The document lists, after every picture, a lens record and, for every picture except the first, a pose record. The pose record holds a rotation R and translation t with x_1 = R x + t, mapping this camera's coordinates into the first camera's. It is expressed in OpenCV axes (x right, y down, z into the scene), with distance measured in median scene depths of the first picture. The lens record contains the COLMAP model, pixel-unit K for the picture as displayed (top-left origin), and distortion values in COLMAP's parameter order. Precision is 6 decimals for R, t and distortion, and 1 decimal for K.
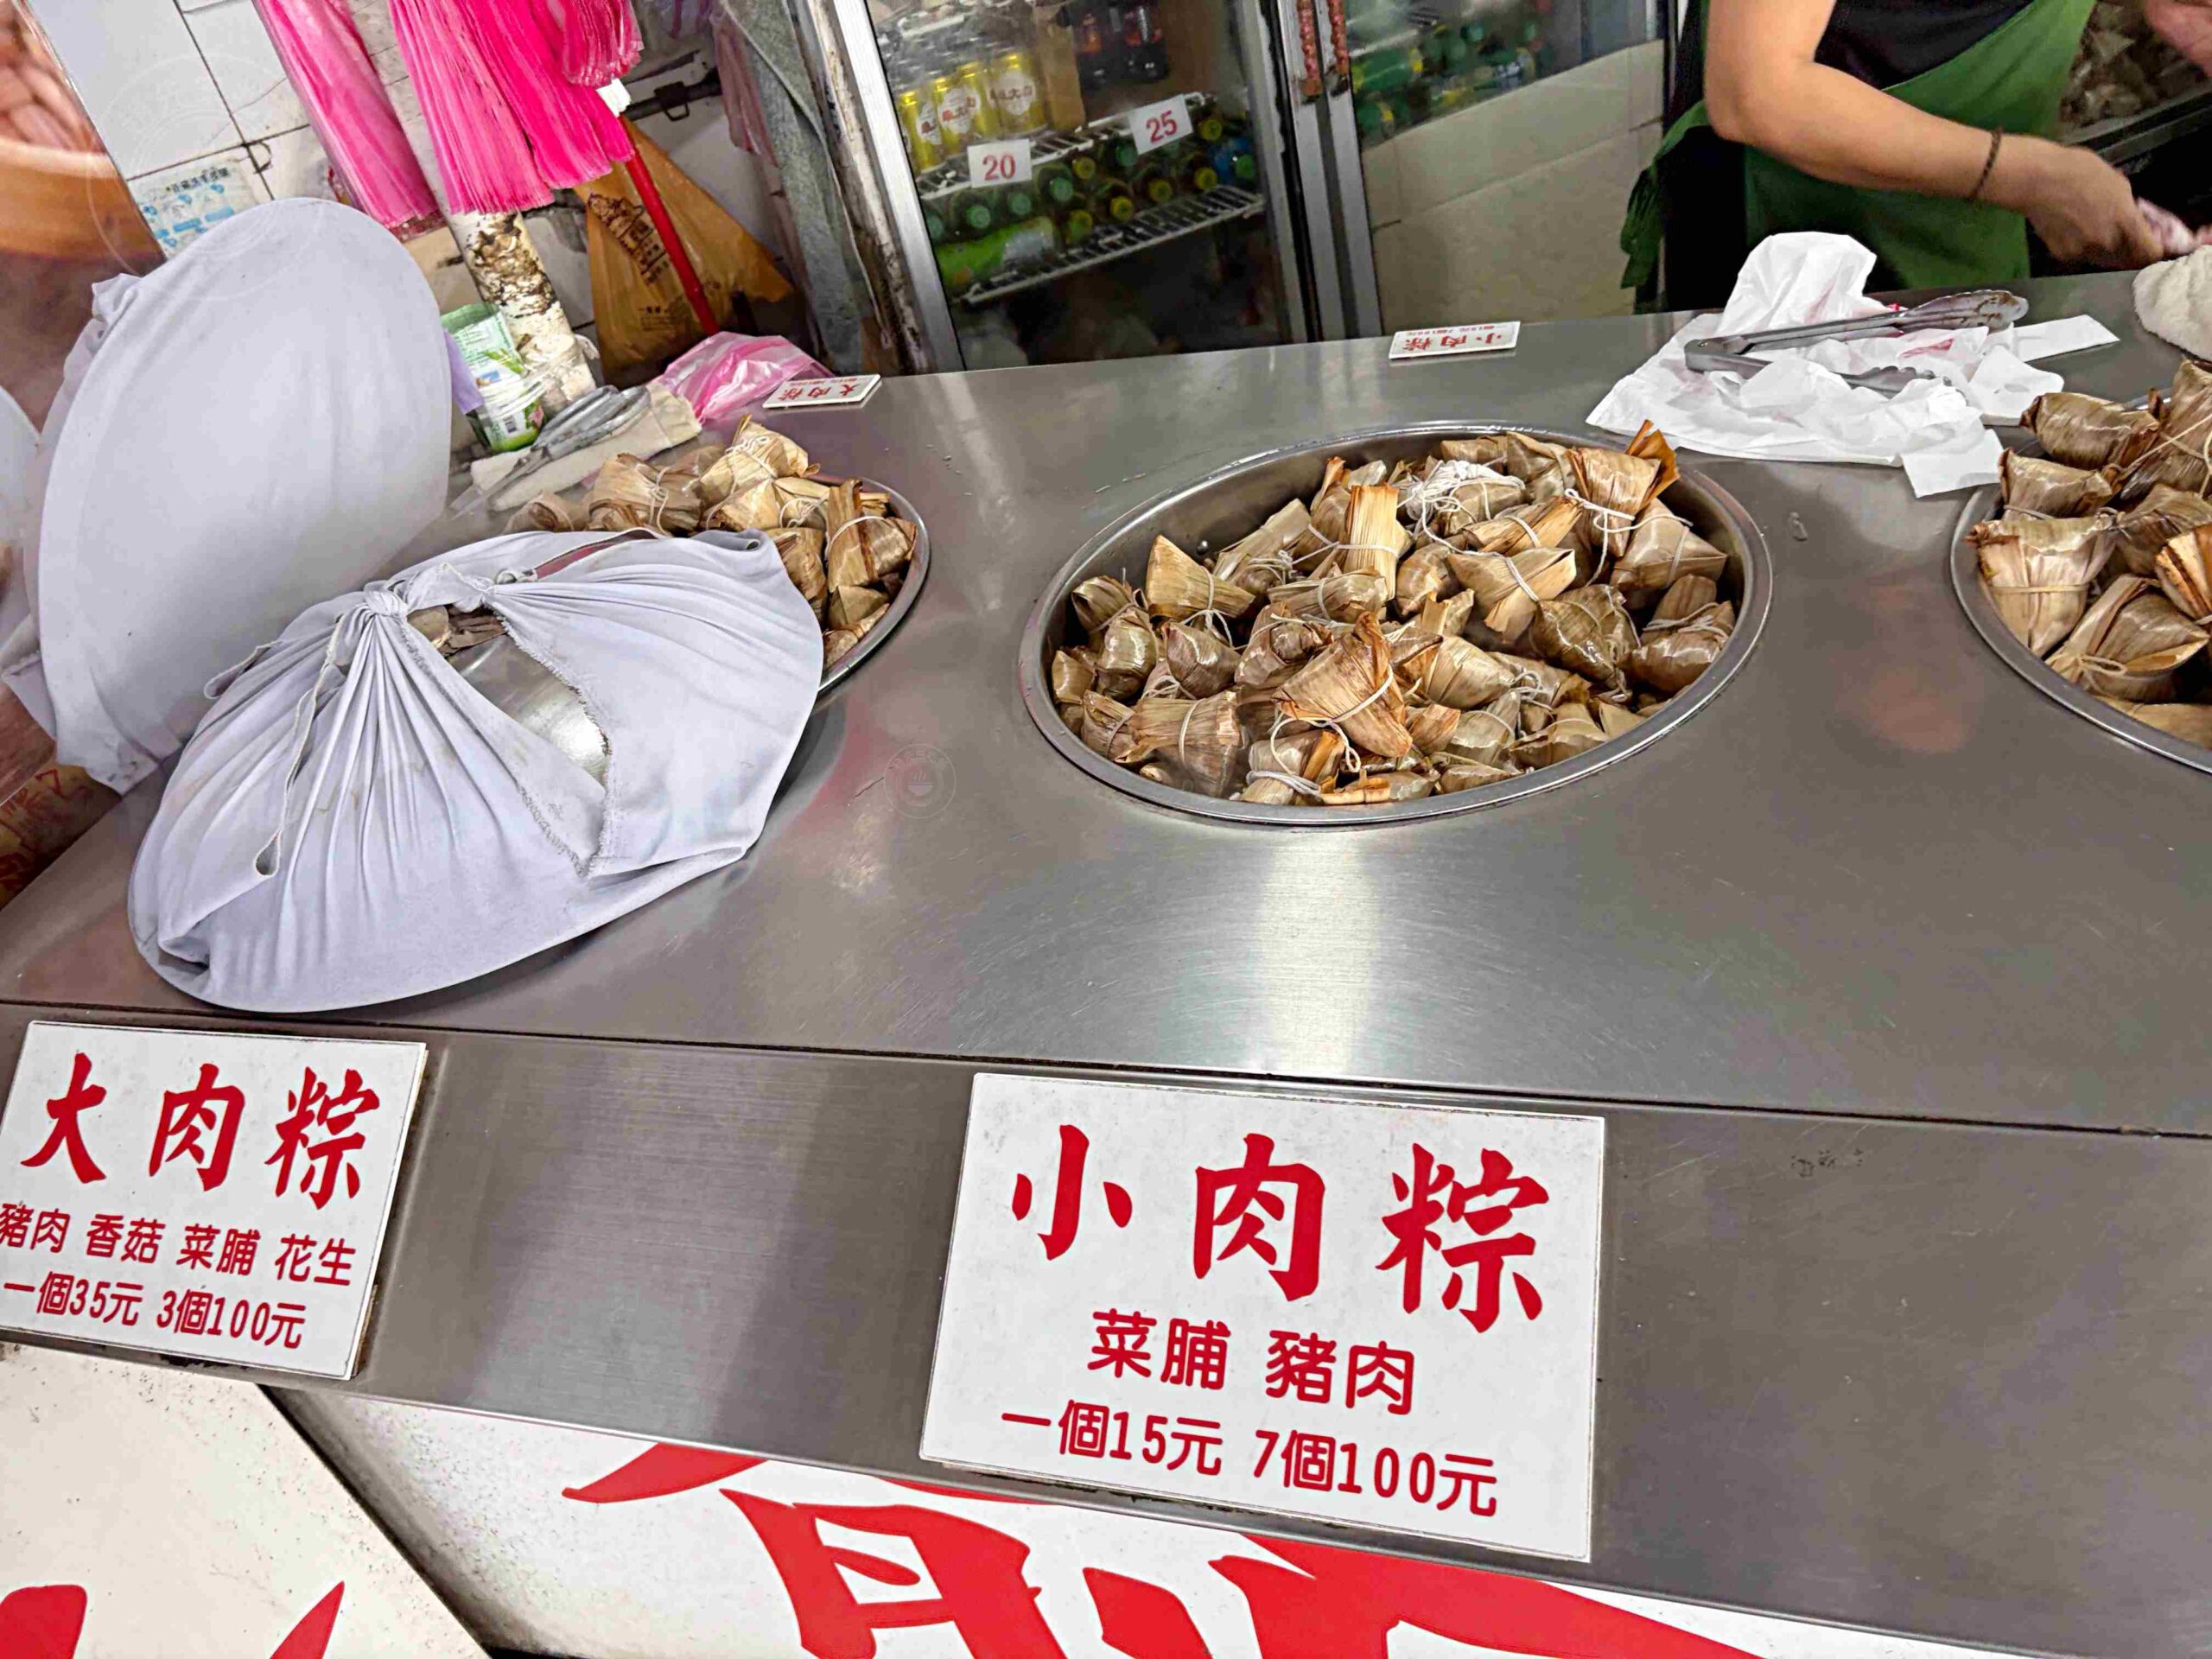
lens RADIAL K [[1666.6, 0, 1106.0], [0, 1666.6, 829.5], [0, 0, 1]] dist [0.050481, -0.073670]
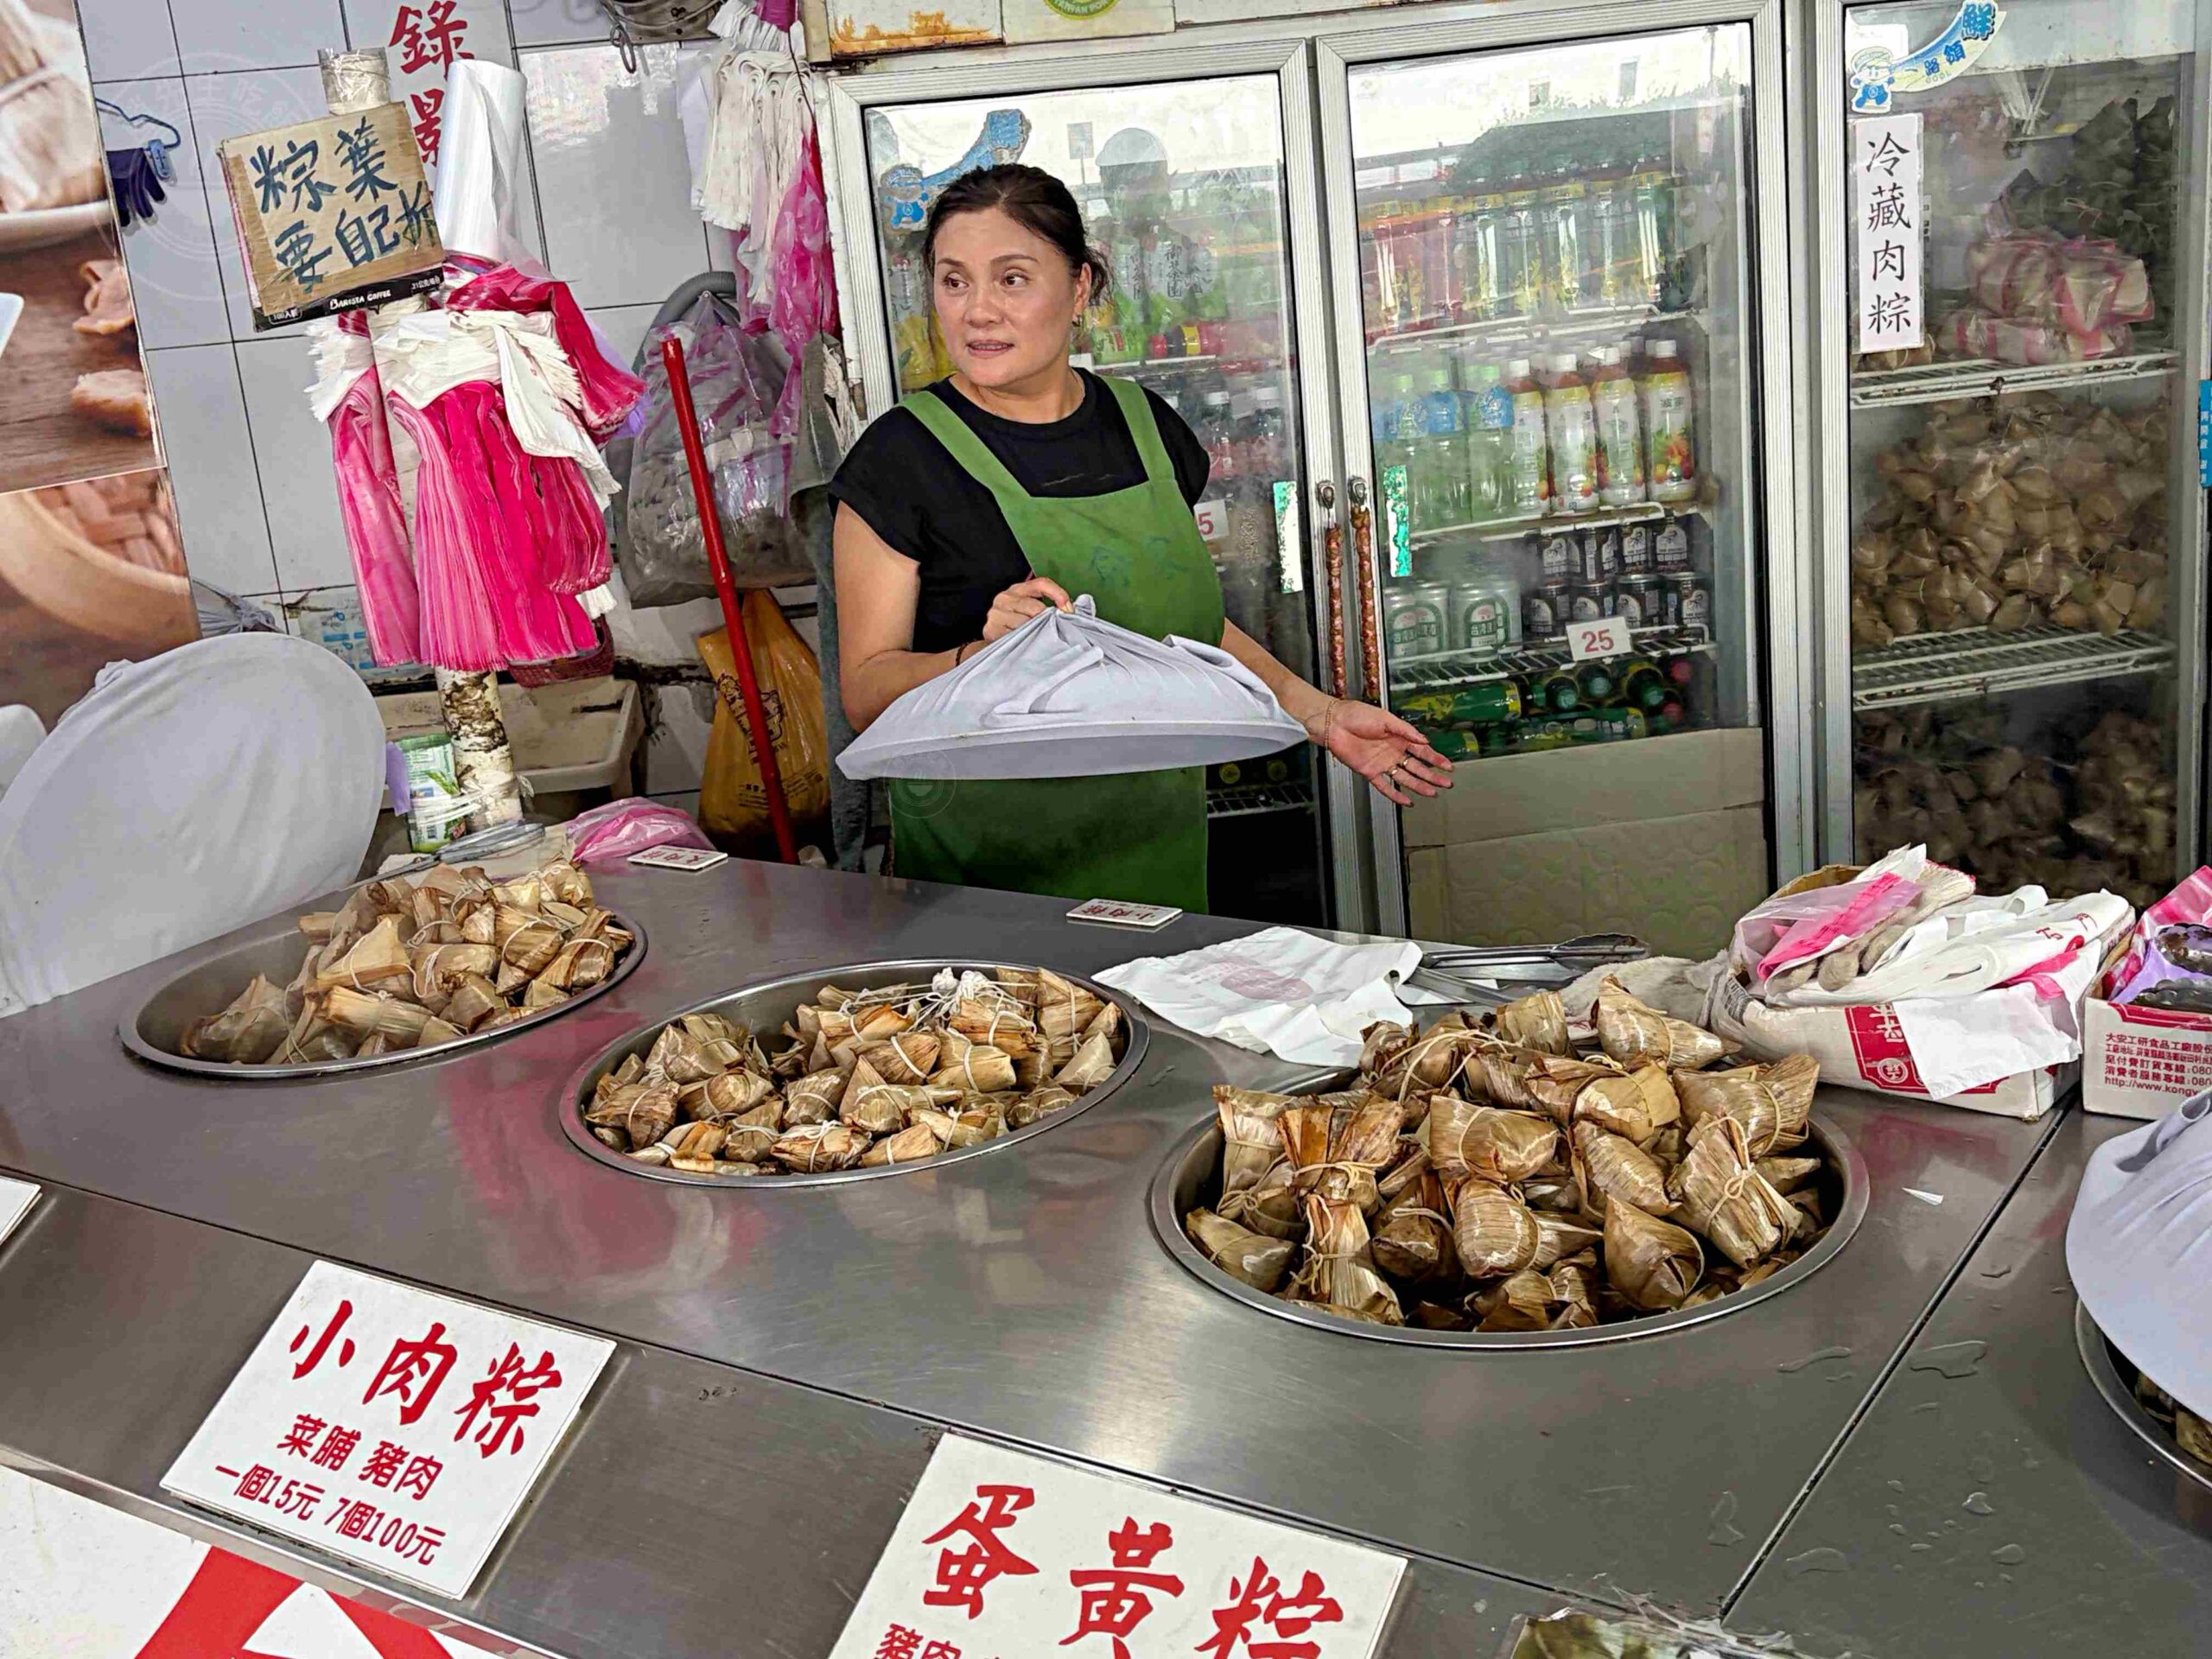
lens RADIAL K [[2394.4, 0, 1151.4], [0, 2394.4, 760.6], [0, 0, 1]] dist [0.130920, -0.421772]
pose [[0.948544, 0.186129, -0.256166, 0.829448], [-0.263987, 0.911588, -0.315149, 0.174241], [0.174859, 0.366557, 0.913816, -0.733832]]
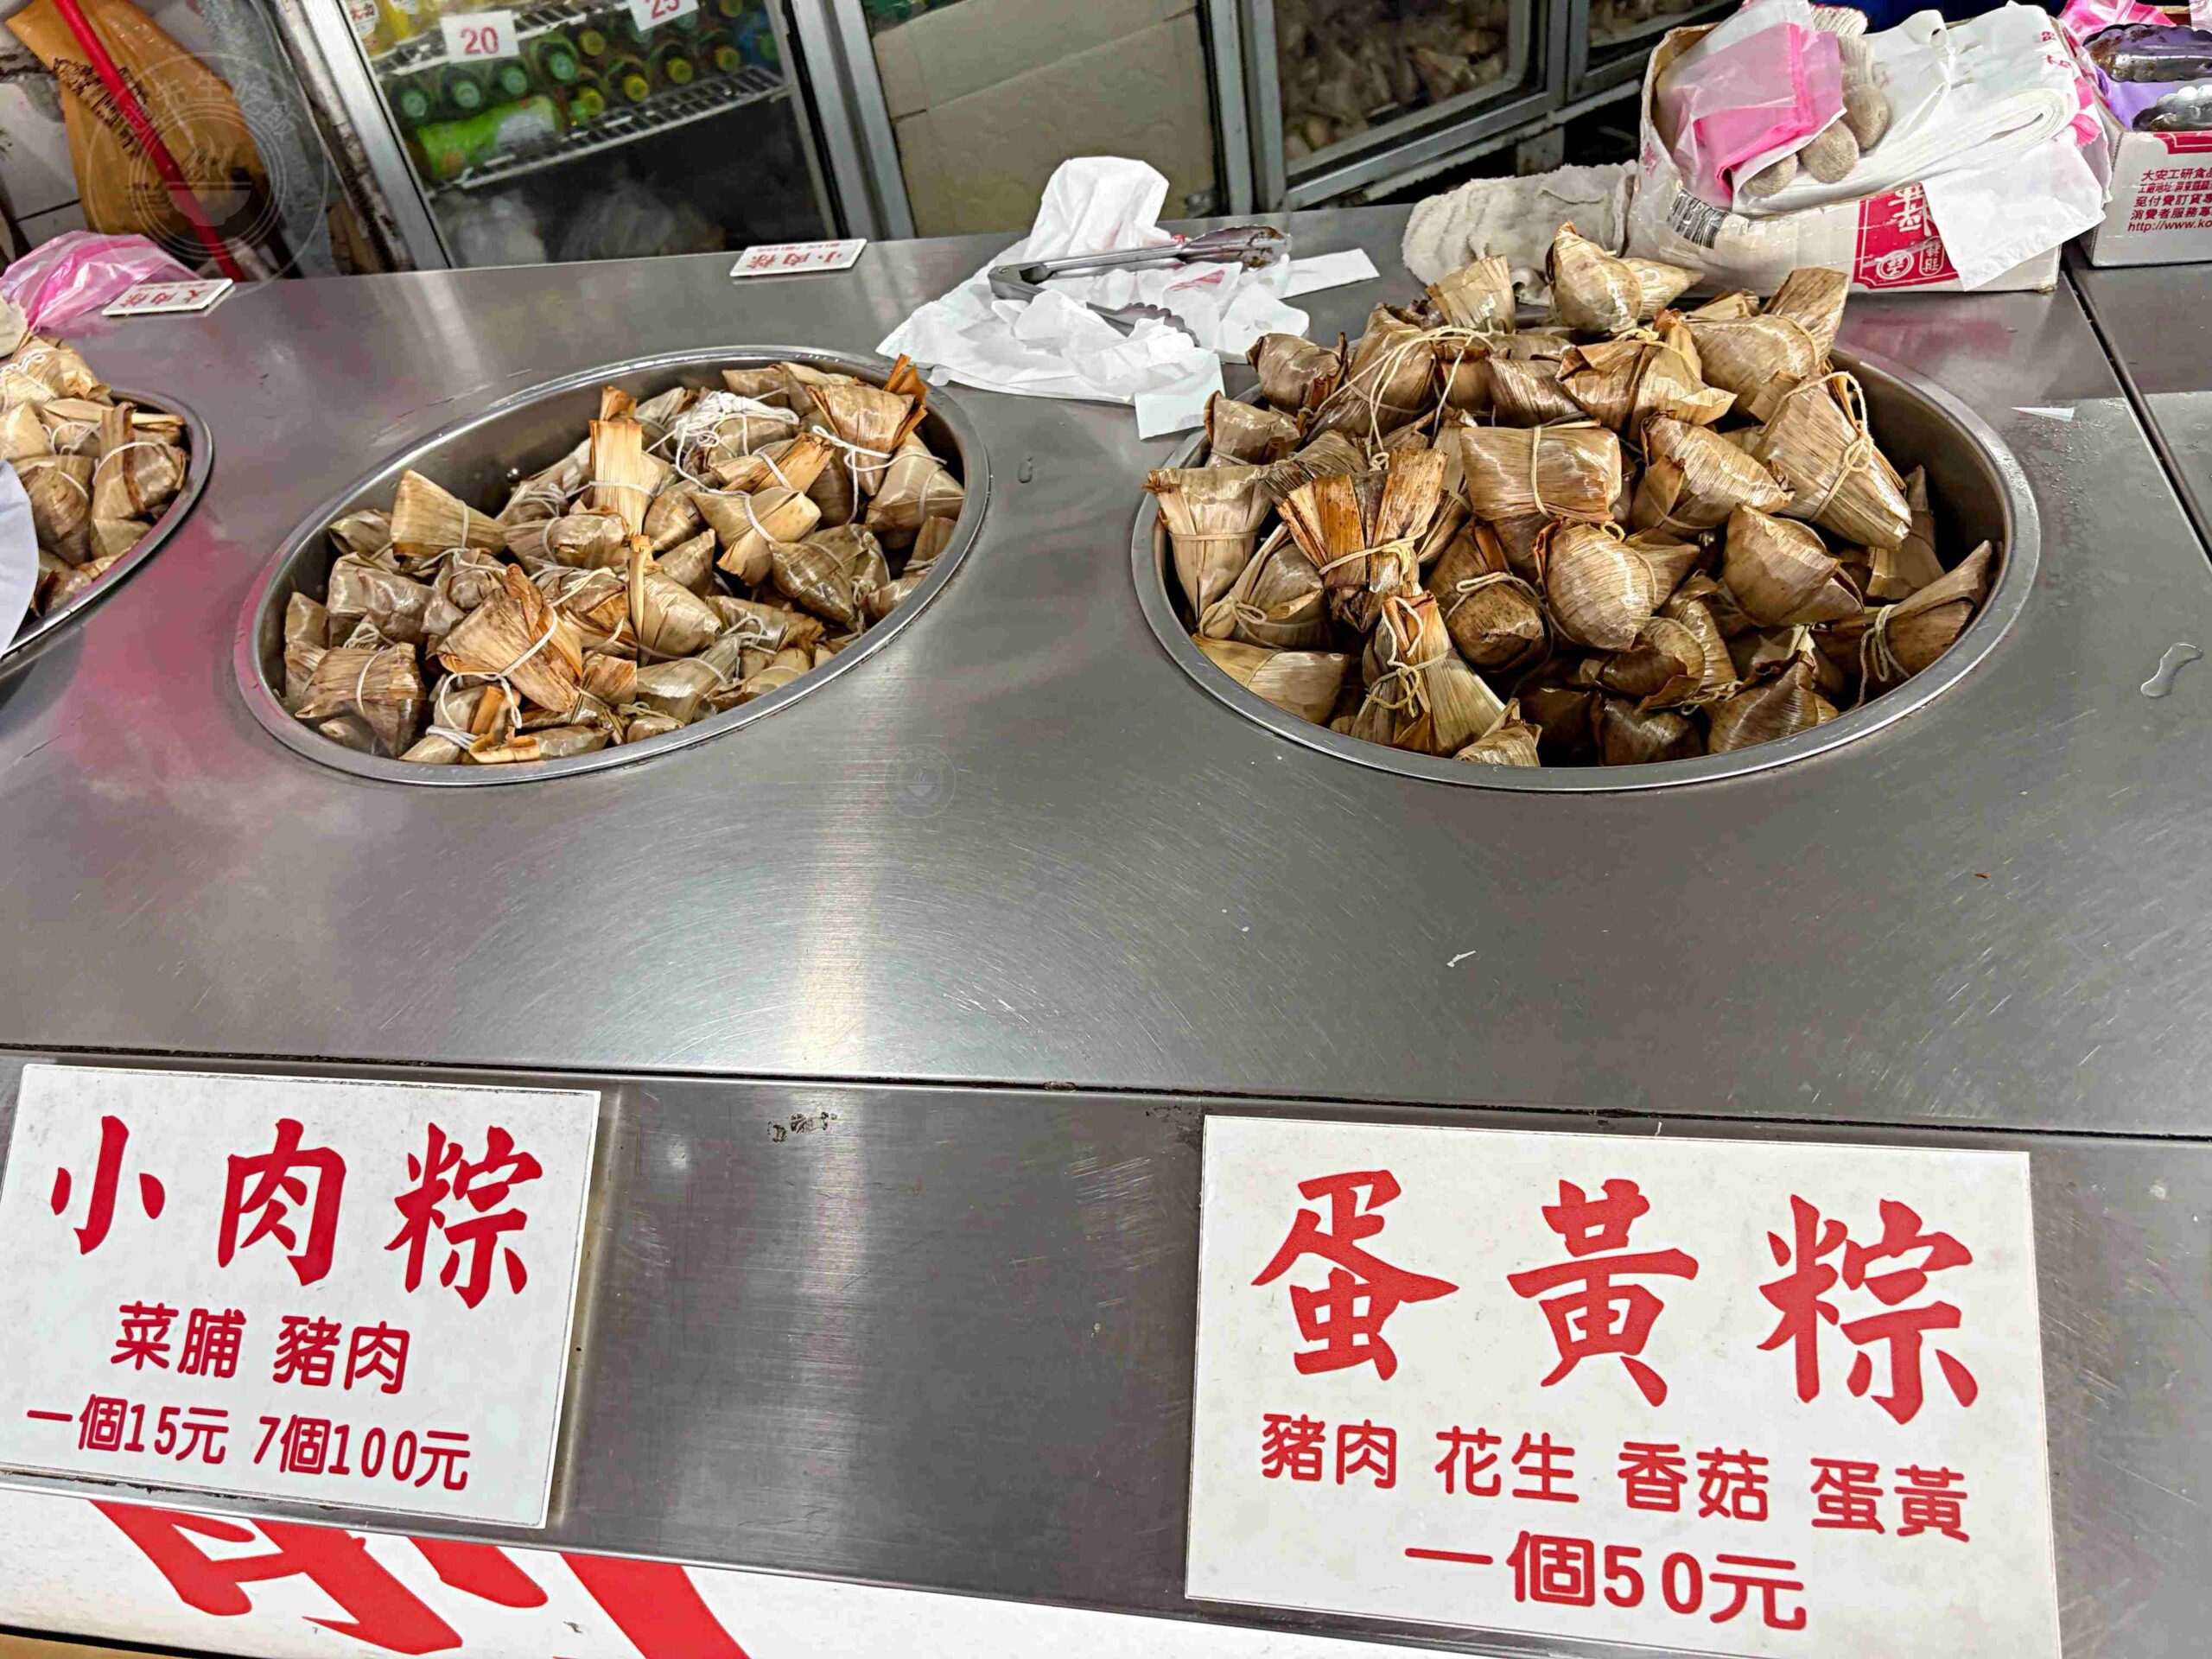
lens RADIAL K [[1682.9, 0, 1080.0], [0, 1682.9, 835.6], [0, 0, 1]] dist [0.045124, -0.057491]
pose [[0.993402, -0.026496, 0.111584, 0.327373], [0.018401, 0.997165, 0.072960, -0.034126], [-0.113201, -0.070425, 0.991073, -0.018459]]
